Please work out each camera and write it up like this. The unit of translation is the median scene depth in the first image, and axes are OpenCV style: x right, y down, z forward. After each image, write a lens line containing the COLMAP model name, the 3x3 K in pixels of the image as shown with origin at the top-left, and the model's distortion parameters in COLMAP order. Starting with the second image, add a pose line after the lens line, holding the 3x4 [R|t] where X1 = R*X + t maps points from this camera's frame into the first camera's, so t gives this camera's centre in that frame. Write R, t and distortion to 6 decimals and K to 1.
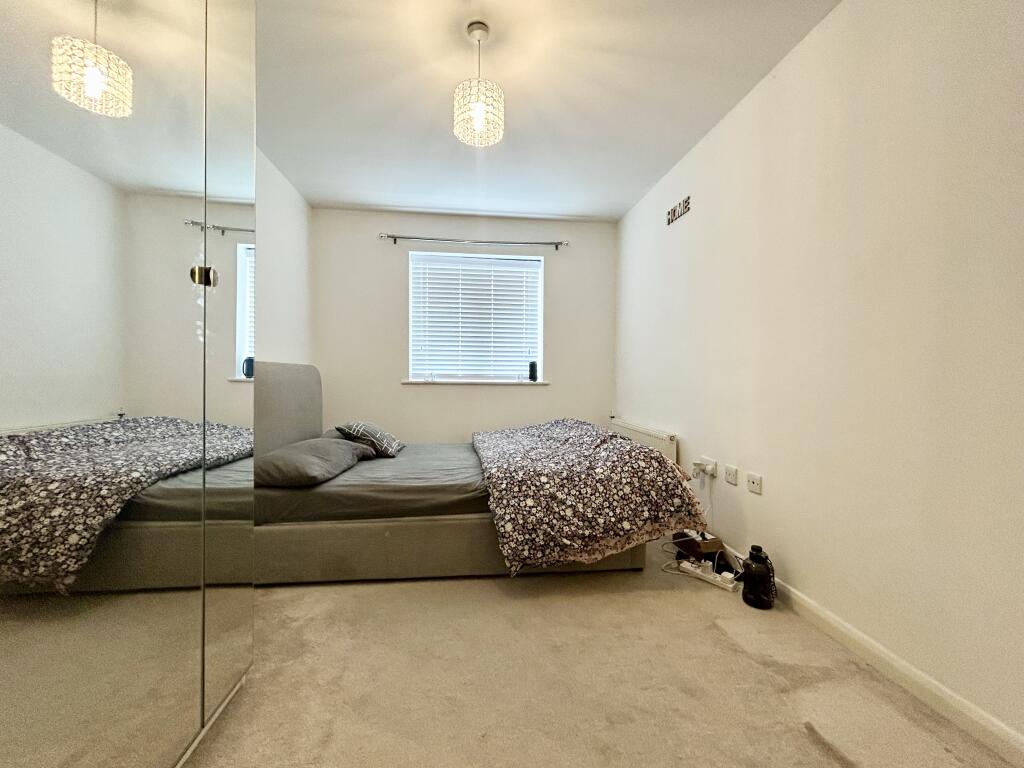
lens RADIAL K [[414.4, 0, 512.9], [0, 414.4, 380.8], [0, 0, 1]] dist [0.017152, 0.002302]
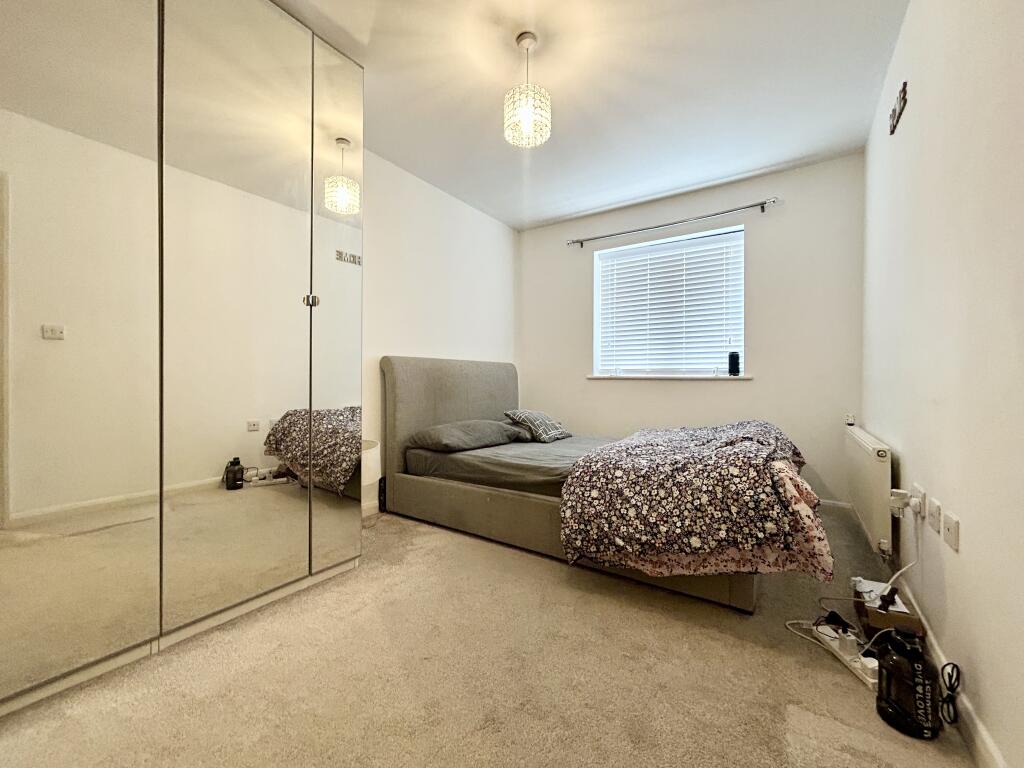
lens RADIAL K [[414.4, 0, 513.1], [0, 414.4, 380.6], [0, 0, 1]] dist [0.017152, 0.002302]
pose [[0.762375, -0.002621, -0.647130, 0.515596], [-0.004848, 0.999941, -0.009761, 0.043351], [0.647117, 0.010579, 0.762317, 0.148942]]
